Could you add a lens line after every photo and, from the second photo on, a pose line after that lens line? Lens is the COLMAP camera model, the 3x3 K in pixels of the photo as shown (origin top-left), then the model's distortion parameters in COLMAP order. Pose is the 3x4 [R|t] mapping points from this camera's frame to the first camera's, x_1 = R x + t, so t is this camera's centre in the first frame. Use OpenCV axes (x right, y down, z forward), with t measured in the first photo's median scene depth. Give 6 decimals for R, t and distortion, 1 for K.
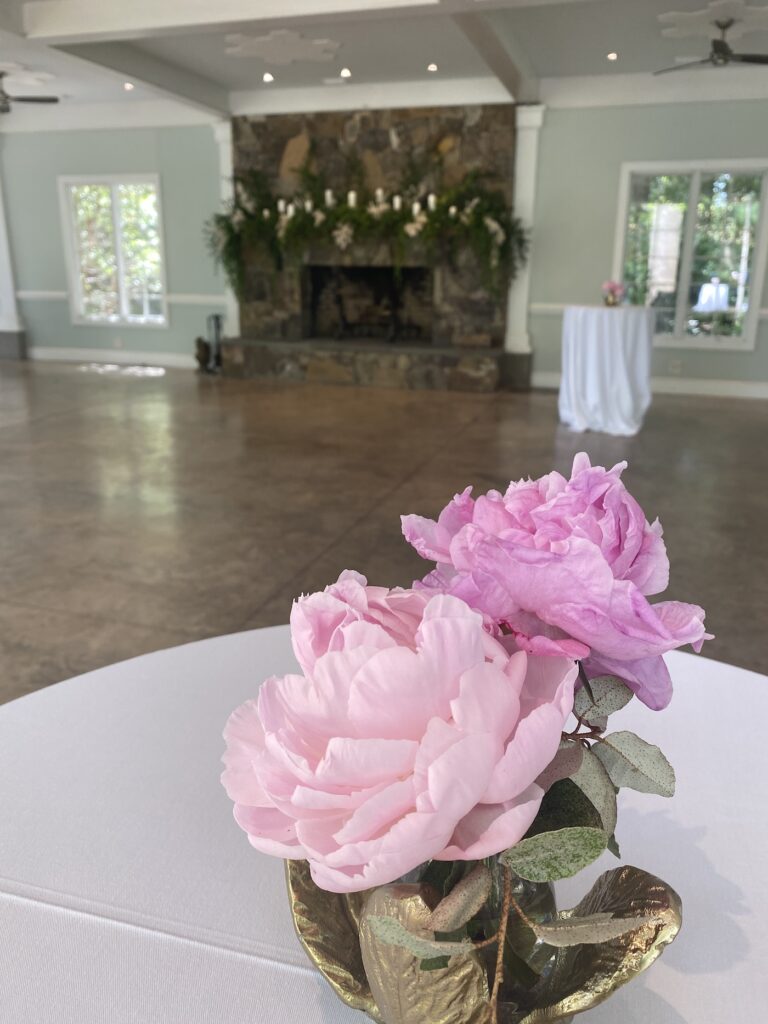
lens RADIAL K [[756.8, 0, 385.2], [0, 756.8, 491.5], [0, 0, 1]] dist [0.159260, -0.416238]
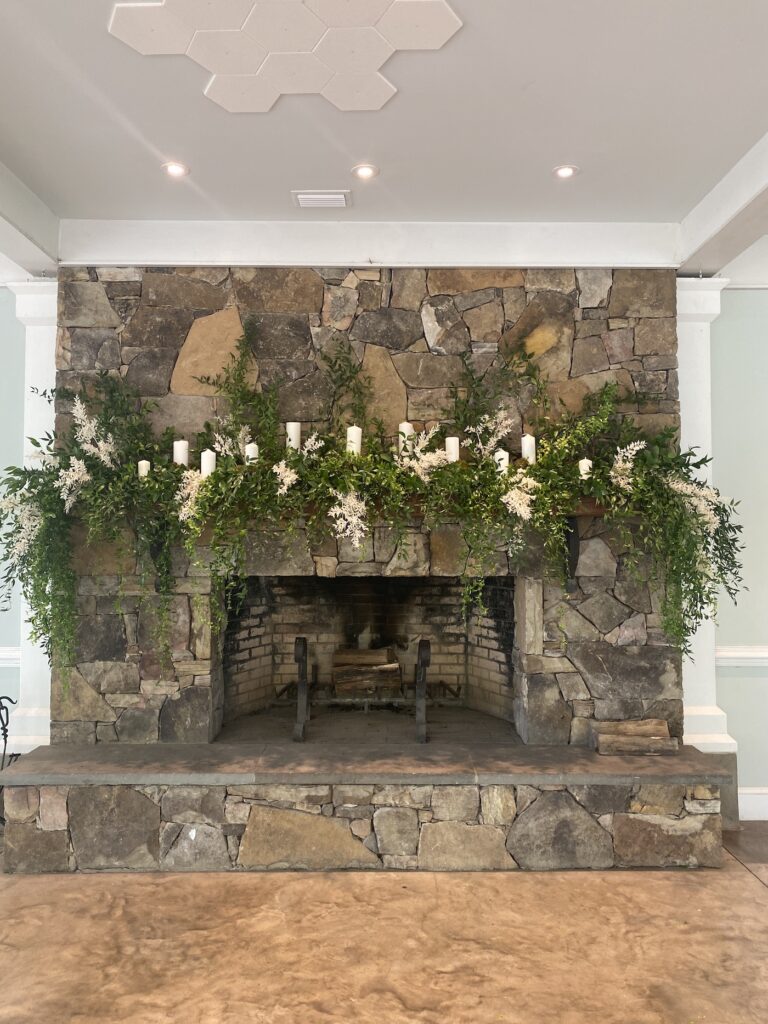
lens RADIAL K [[786.3, 0, 384.0], [0, 786.3, 512.0], [0, 0, 1]] dist [0.031834, -0.006063]
pose [[0.956439, -0.004523, 0.291896, -0.157460], [0.092682, 0.952856, -0.288921, -0.201839], [-0.276828, 0.303390, 0.911768, 0.576335]]
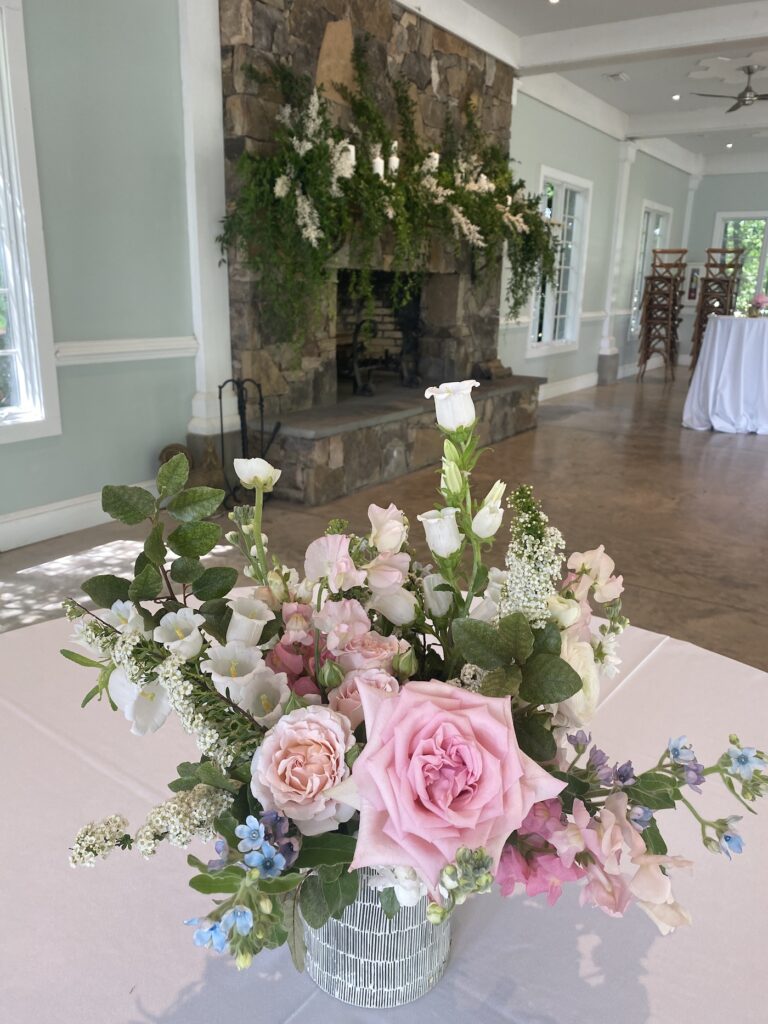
lens RADIAL K [[786.3, 0, 384.0], [0, 786.3, 512.0], [0, 0, 1]] dist [0.031834, -0.006063]
pose [[0.288049, -0.274684, 0.917375, -0.696635], [0.254279, 0.945528, 0.203272, -0.251602], [-0.923239, 0.174716, 0.342205, 0.851908]]
